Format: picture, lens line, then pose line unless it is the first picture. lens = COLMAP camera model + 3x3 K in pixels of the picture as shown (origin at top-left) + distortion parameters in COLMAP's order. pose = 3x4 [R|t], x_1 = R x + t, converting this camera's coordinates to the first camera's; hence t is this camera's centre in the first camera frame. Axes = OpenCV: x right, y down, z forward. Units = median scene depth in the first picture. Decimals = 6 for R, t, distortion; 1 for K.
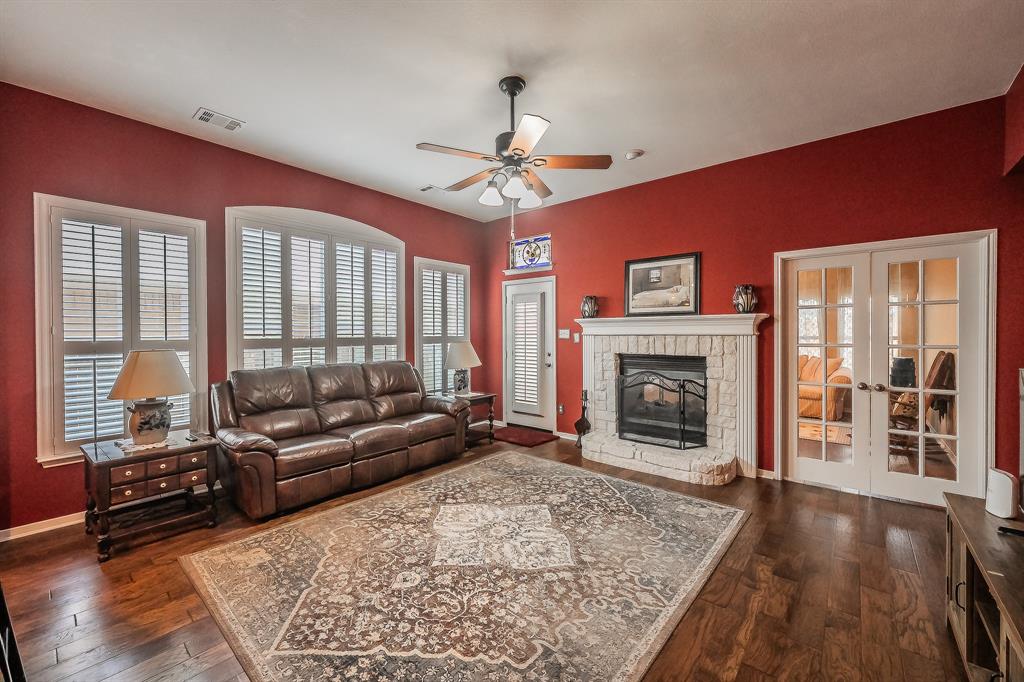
lens RADIAL K [[400.4, 0, 511.5], [0, 400.4, 336.8], [0, 0, 1]] dist [-0.003747, -0.000049]
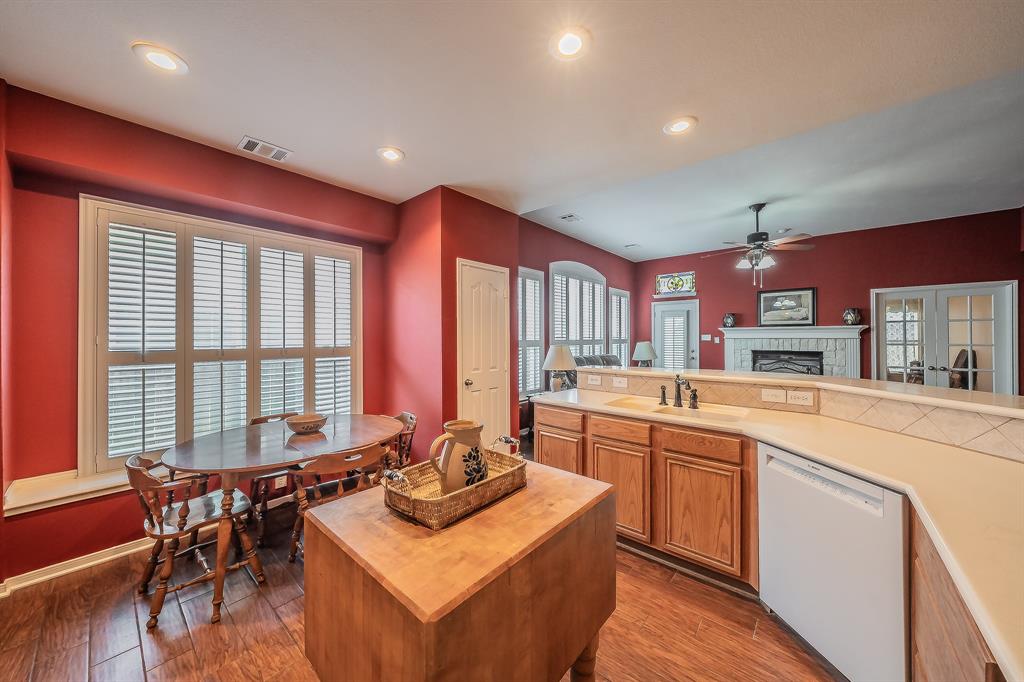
lens RADIAL K [[356.7, 0, 515.7], [0, 356.7, 335.8], [0, 0, 1]] dist [0.007988, -0.000162]
pose [[0.999989, 0.003098, -0.003461, -0.826935], [-0.003155, 0.999859, -0.016502, 0.014237], [0.003410, 0.016513, 0.999858, -0.509976]]
